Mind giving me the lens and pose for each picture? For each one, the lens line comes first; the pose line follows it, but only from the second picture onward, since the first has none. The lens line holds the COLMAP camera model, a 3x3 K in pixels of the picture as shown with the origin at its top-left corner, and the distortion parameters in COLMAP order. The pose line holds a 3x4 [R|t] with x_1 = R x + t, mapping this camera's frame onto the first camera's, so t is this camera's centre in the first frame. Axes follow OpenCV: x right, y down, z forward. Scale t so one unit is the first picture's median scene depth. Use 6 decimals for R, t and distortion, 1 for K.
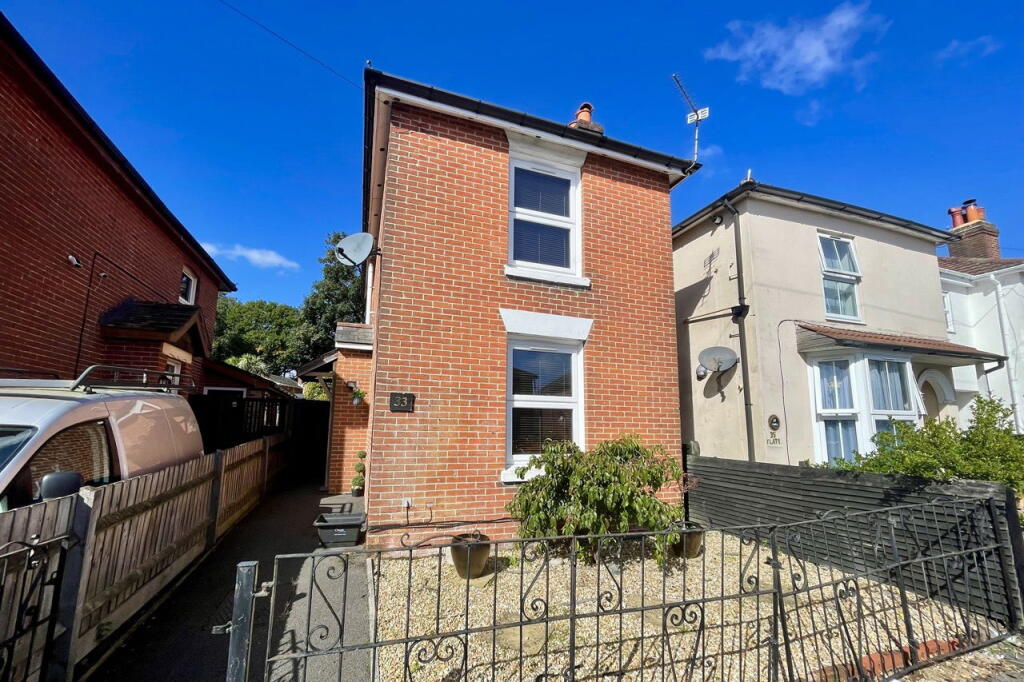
lens RADIAL K [[418.8, 0, 508.3], [0, 418.8, 314.2], [0, 0, 1]] dist [-0.000250, 0.000017]
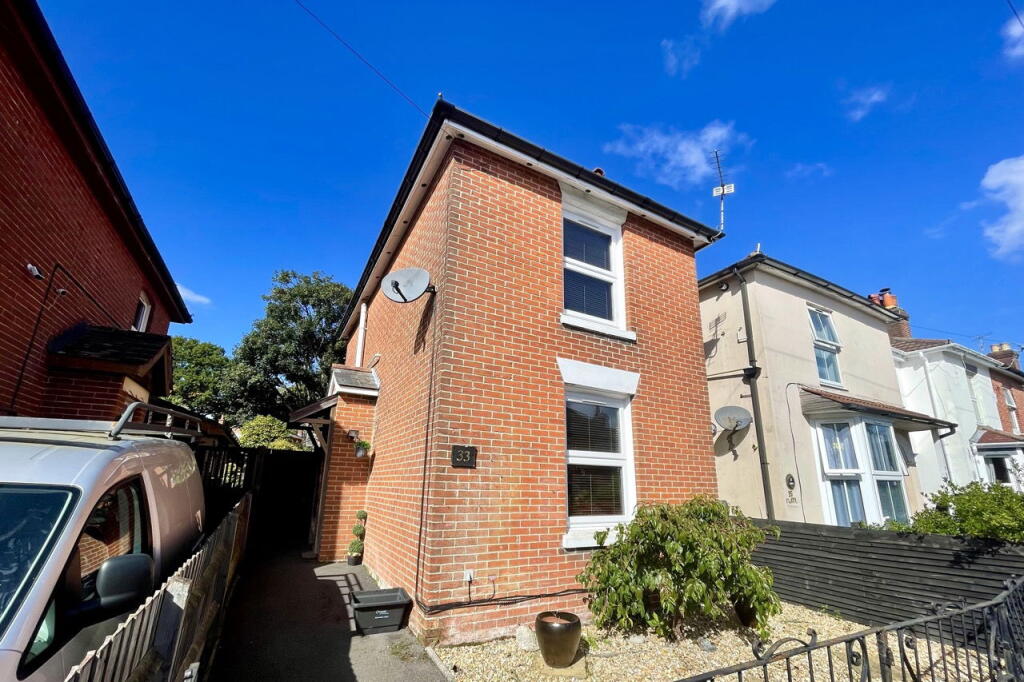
lens RADIAL K [[408.2, 0, 512.2], [0, 408.2, 328.5], [0, 0, 1]] dist [-0.000301, -0.000381]
pose [[0.985790, 0.065556, 0.154662, -0.241884], [-0.050782, 0.993928, -0.097617, 0.014752], [-0.160123, 0.088376, 0.983133, 0.083445]]
